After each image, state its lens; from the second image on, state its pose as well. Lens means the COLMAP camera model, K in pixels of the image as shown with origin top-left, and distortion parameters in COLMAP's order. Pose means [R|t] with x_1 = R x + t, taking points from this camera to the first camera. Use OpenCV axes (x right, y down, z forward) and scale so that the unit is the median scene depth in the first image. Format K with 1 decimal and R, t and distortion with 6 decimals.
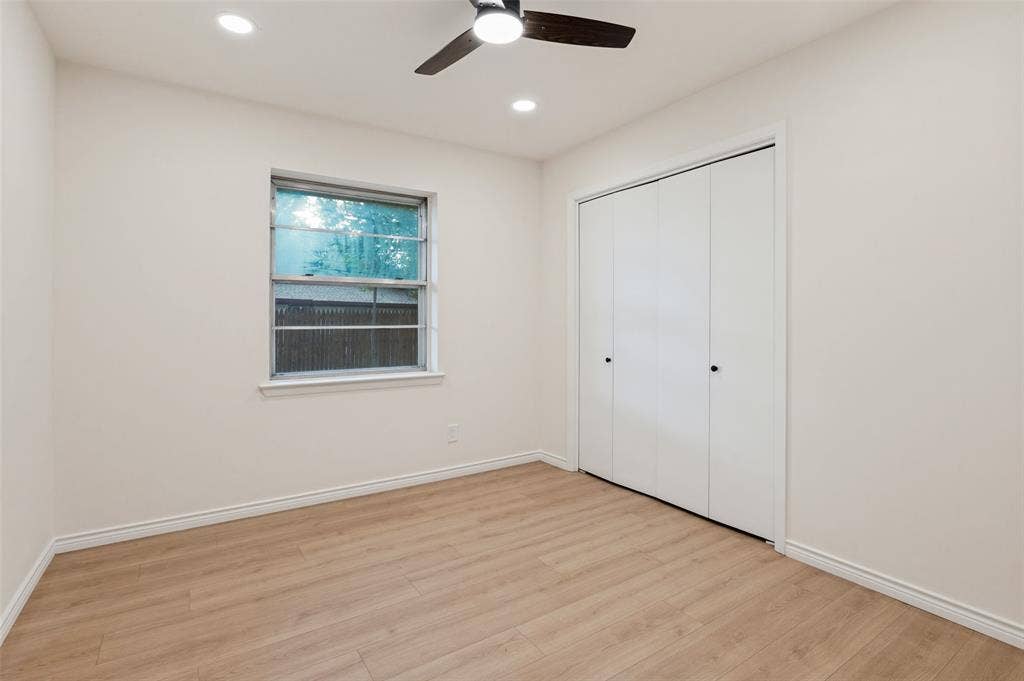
lens RADIAL K [[490.8, 0, 512.1], [0, 490.8, 322.8], [0, 0, 1]] dist [0.001108, 0.000082]
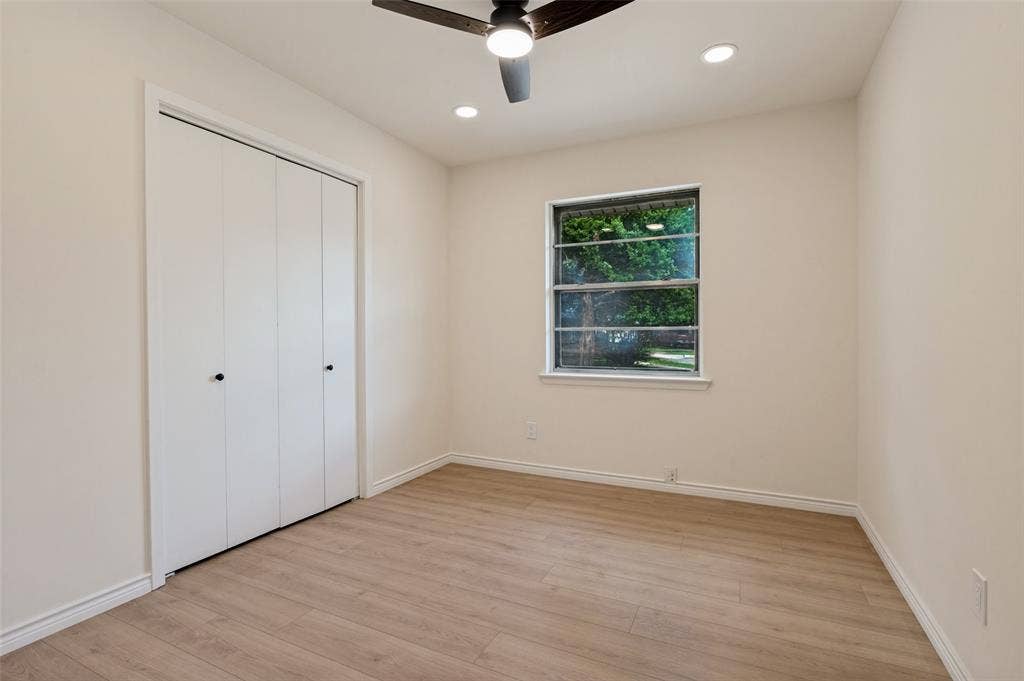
lens RADIAL K [[477.3, 0, 515.7], [0, 477.3, 321.2], [0, 0, 1]] dist [-0.010298, -0.000193]
pose [[0.515892, -0.016884, -0.856487, 0.485369], [0.009118, 0.999857, -0.014218, 0.005727], [0.856605, -0.000475, 0.515973, 0.280316]]
